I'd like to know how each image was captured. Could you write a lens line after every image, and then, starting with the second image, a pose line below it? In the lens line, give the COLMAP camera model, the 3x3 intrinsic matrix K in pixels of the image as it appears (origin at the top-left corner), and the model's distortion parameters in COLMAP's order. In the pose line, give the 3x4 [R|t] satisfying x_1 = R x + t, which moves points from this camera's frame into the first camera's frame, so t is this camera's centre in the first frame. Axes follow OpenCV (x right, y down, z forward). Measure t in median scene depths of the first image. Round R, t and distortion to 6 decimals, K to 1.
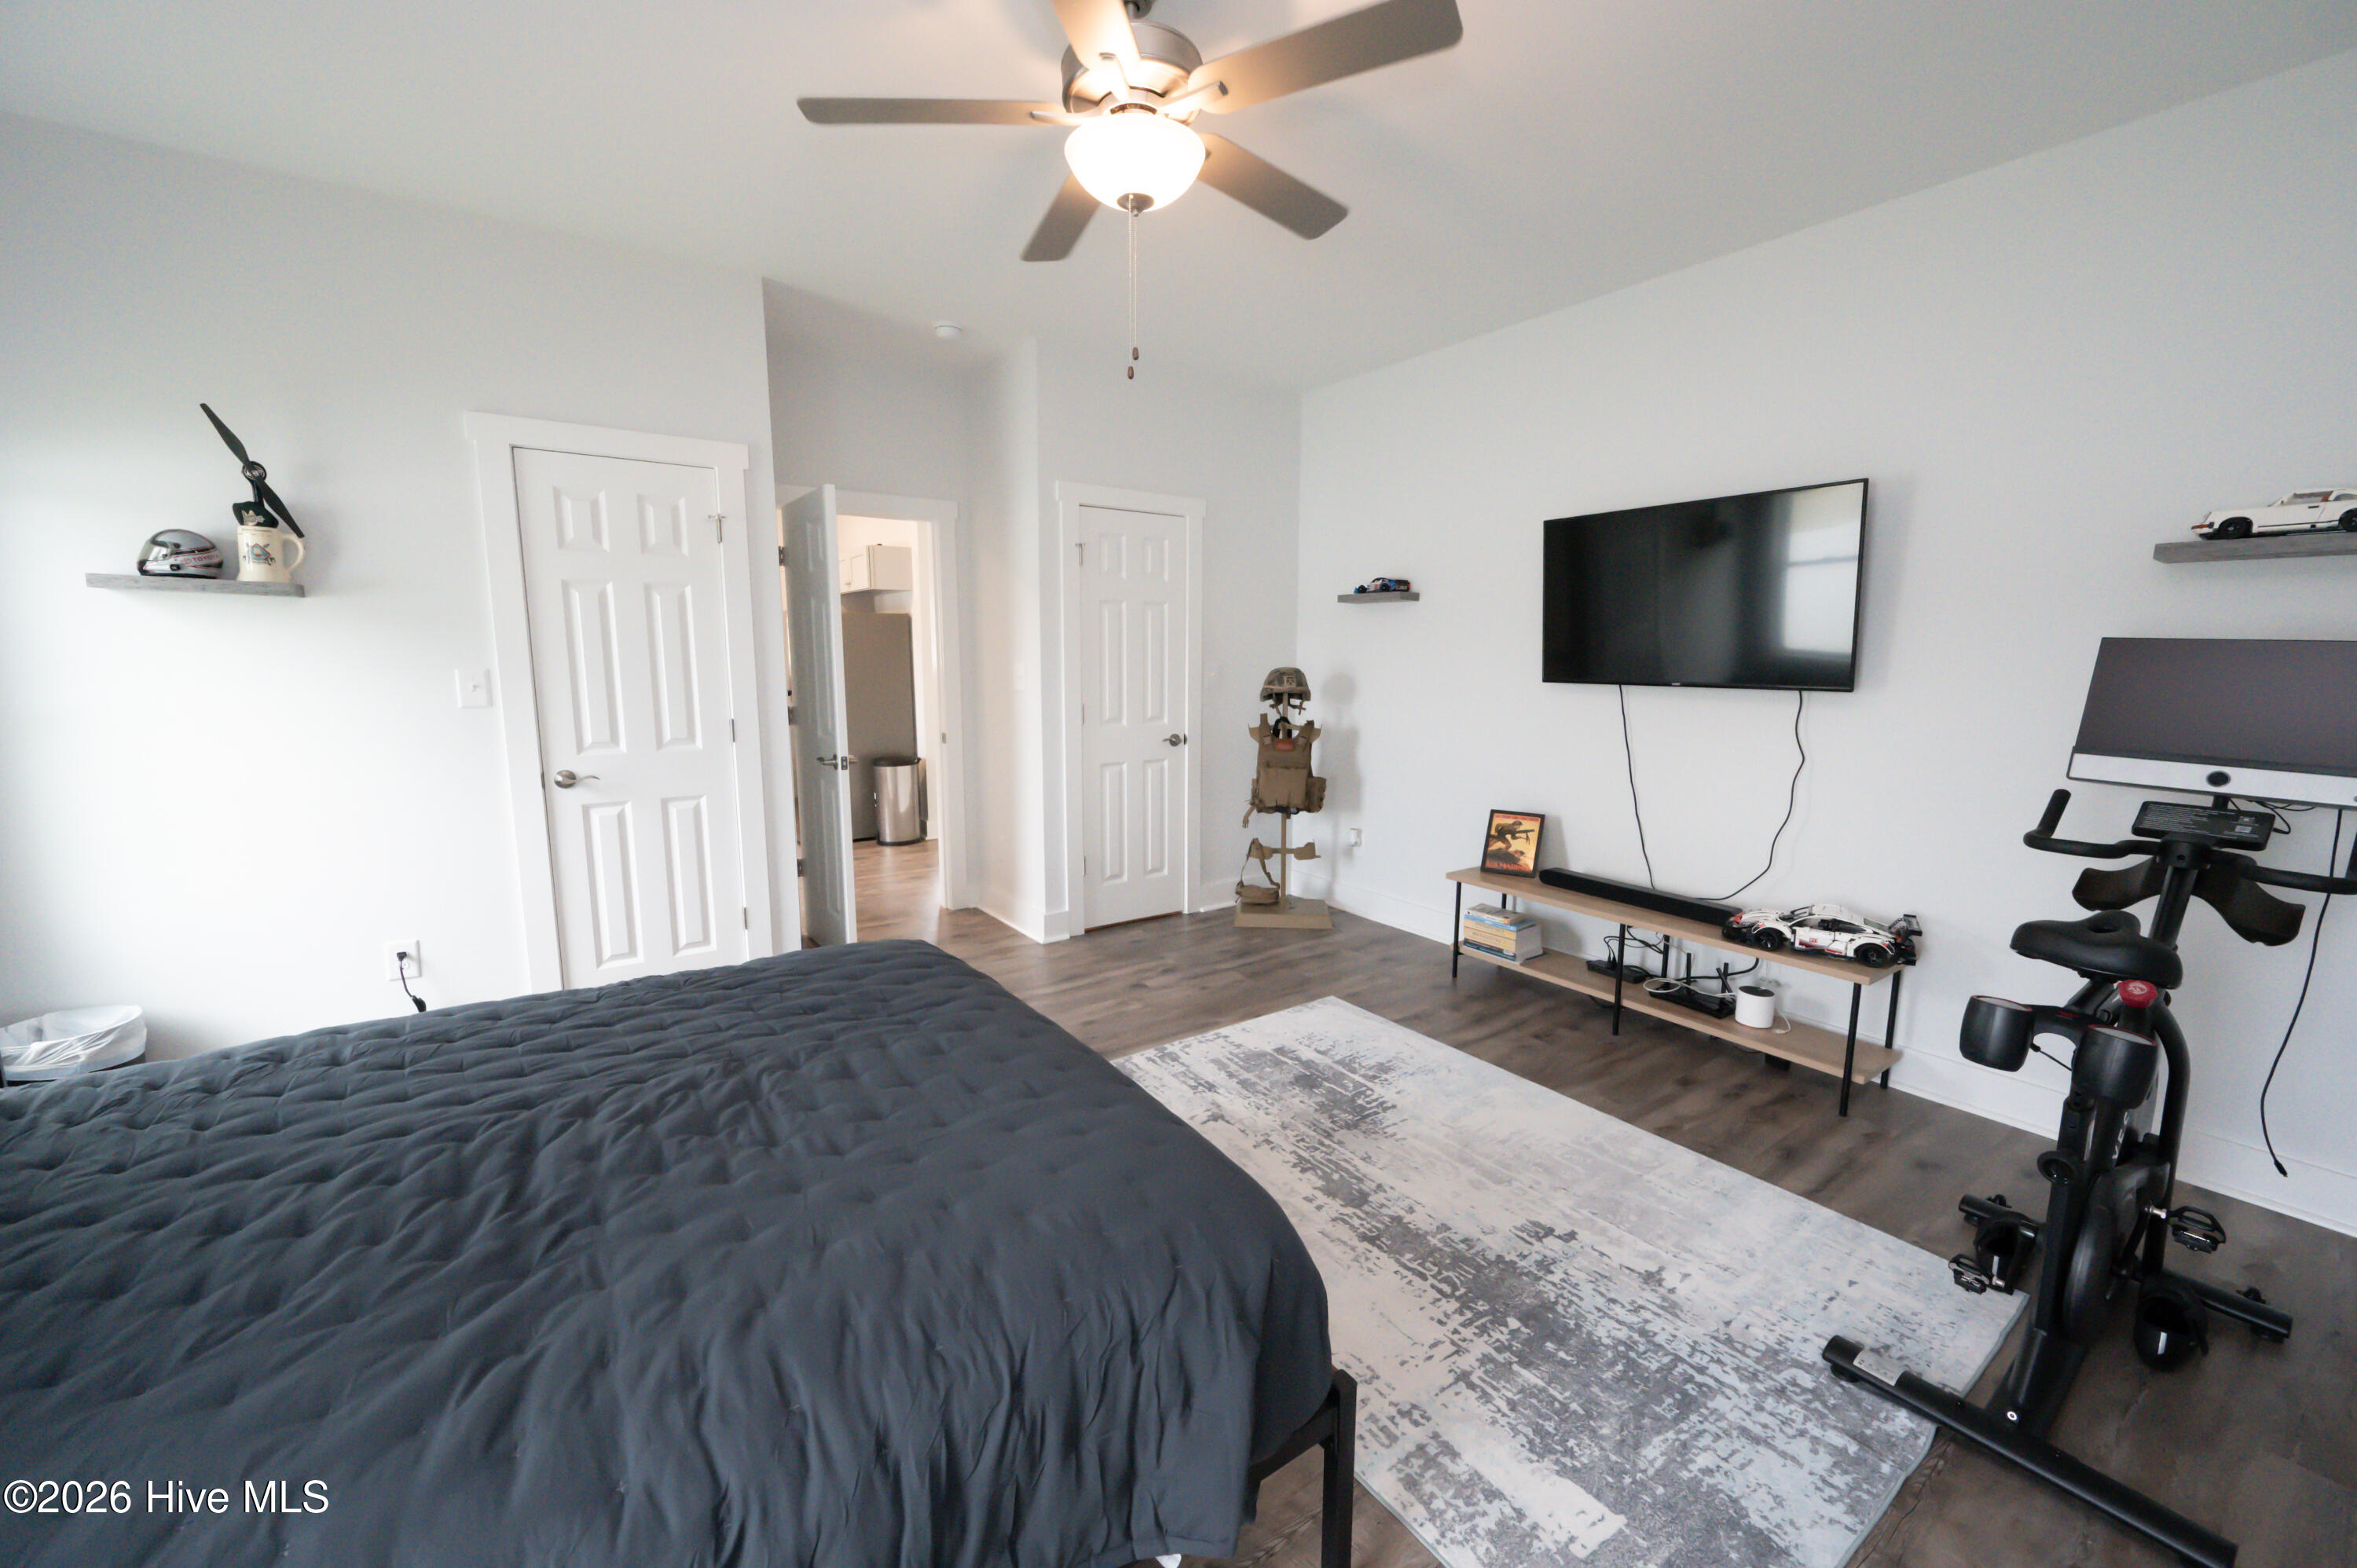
lens RADIAL K [[934.6, 0, 1178.5], [0, 934.6, 784.0], [0, 0, 1]] dist [-0.001191, -0.000165]
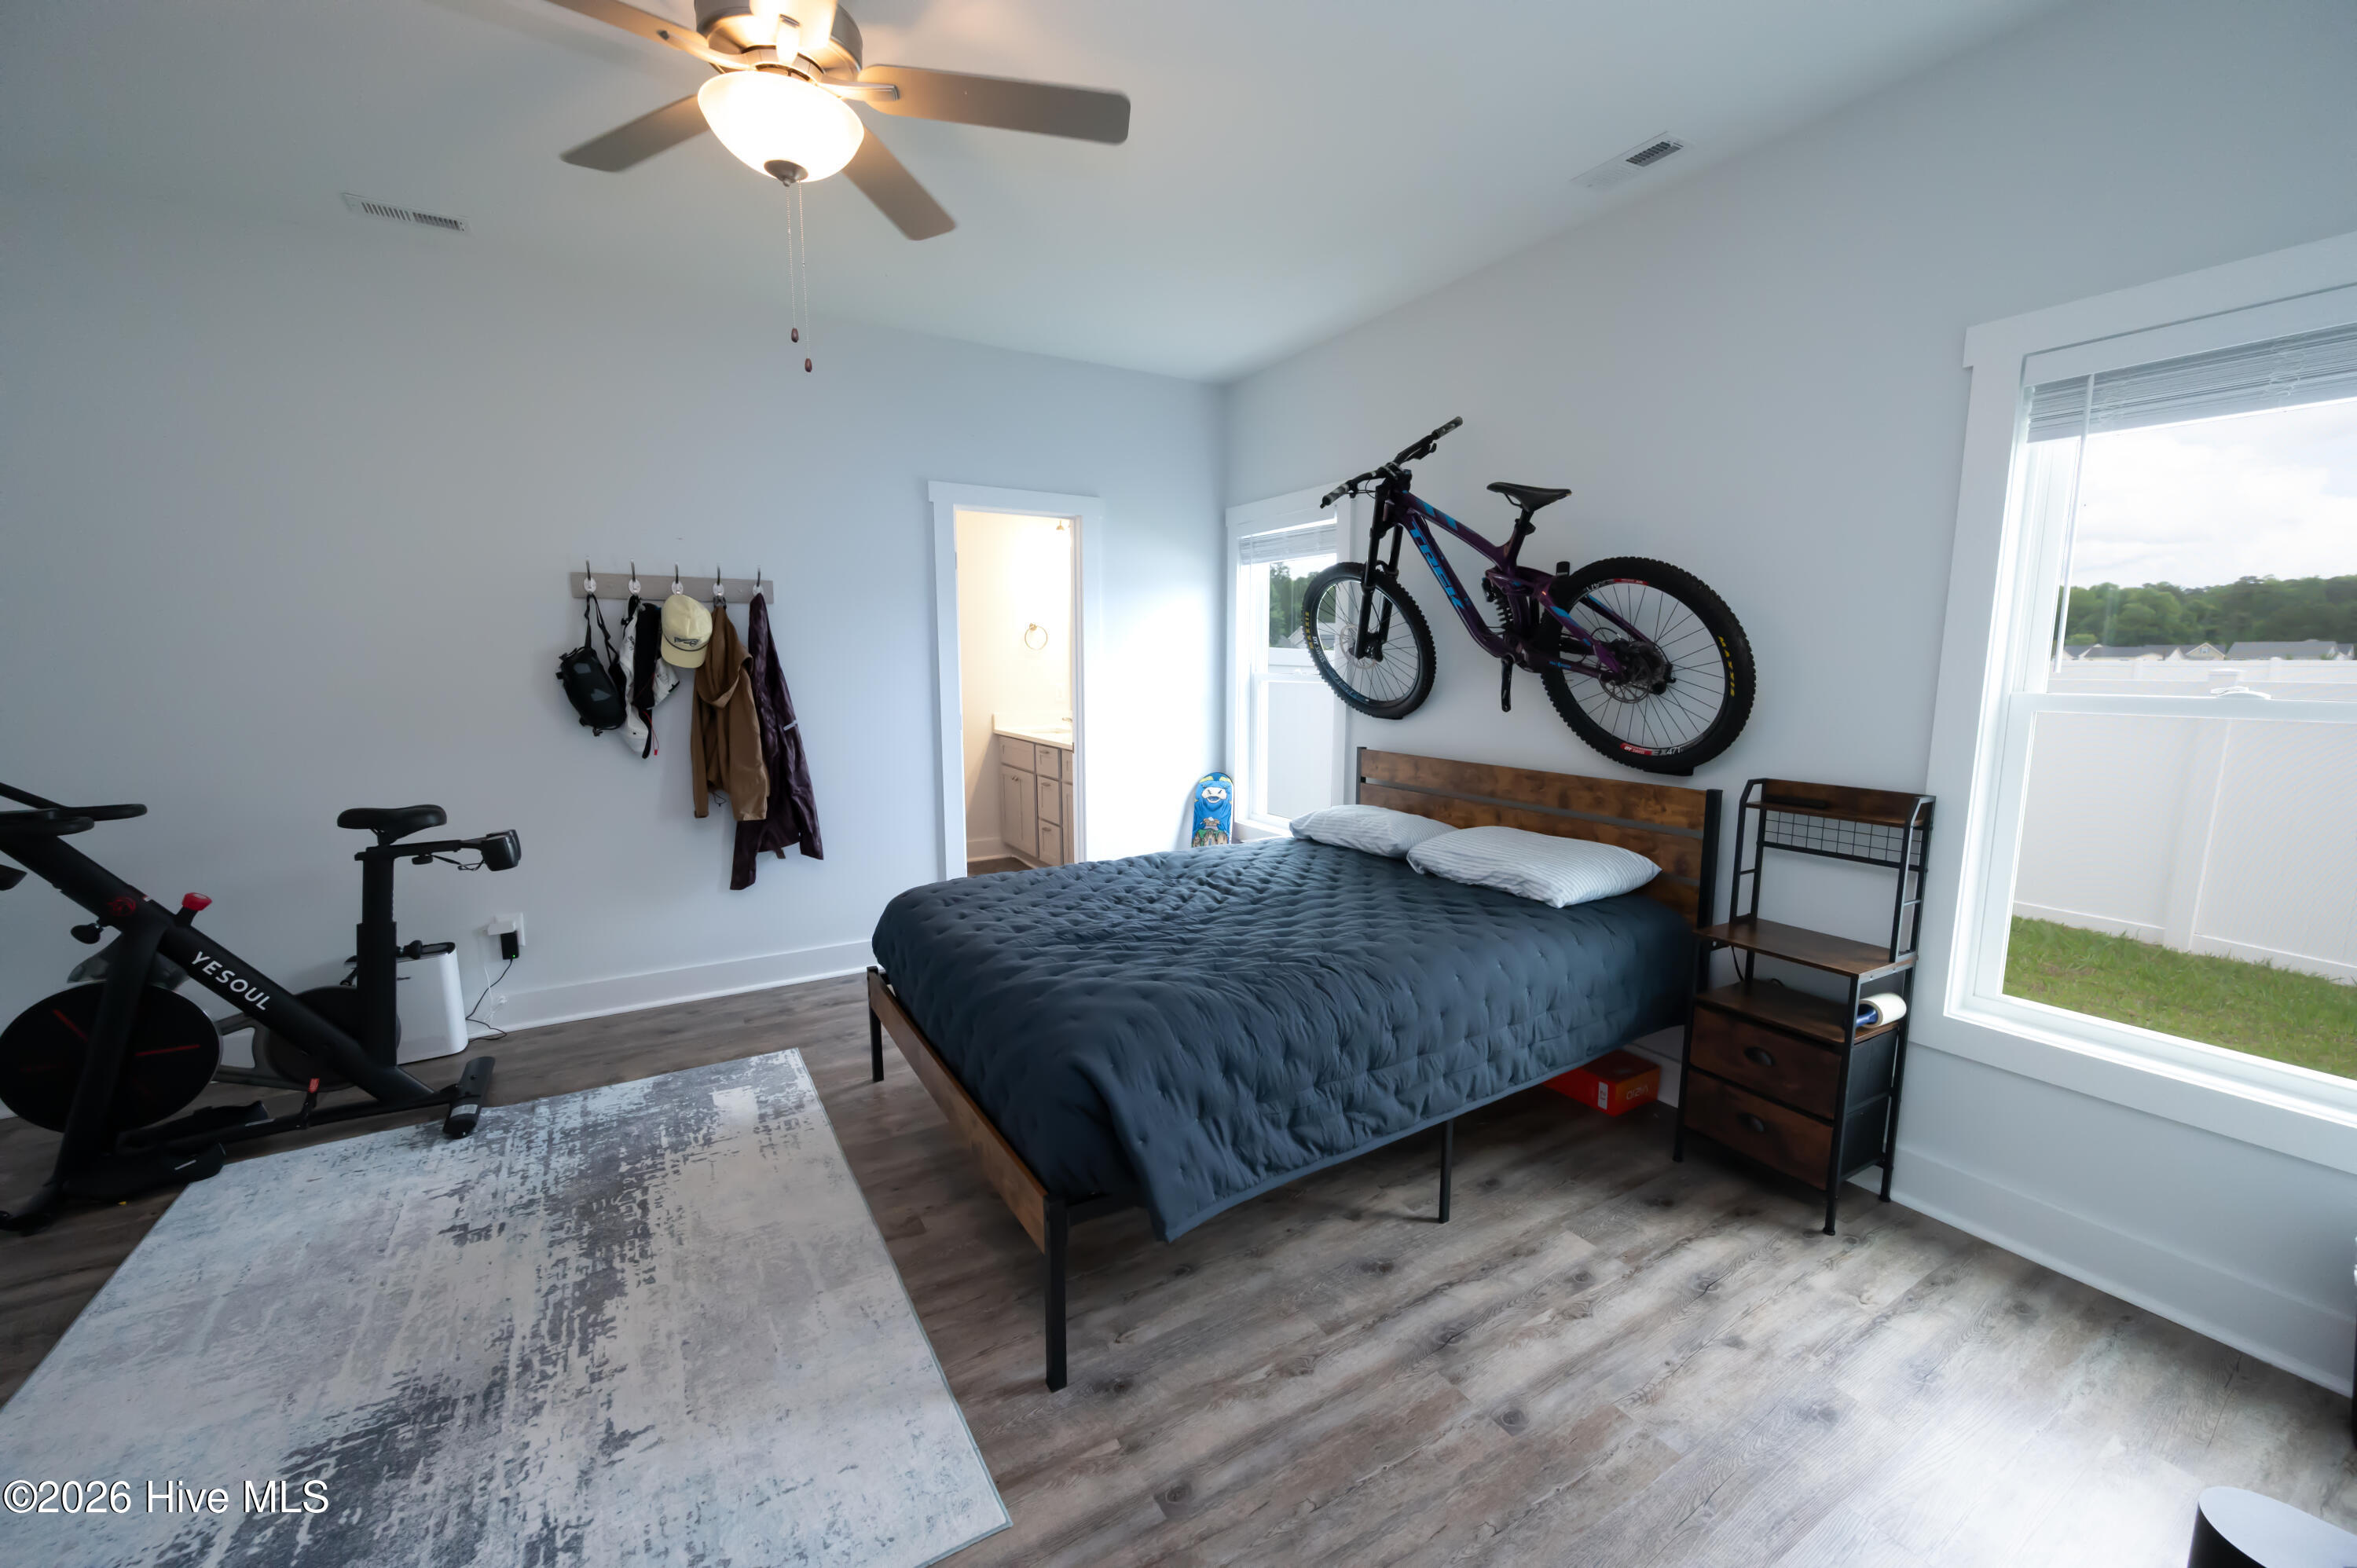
lens RADIAL K [[934.6, 0, 1178.5], [0, 934.6, 784.0], [0, 0, 1]] dist [-0.001191, -0.000165]
pose [[-0.996624, -0.011899, 0.081233, -0.485049], [0.011172, 0.960582, 0.277772, -0.280031], [-0.081336, 0.277742, -0.957206, 1.911365]]
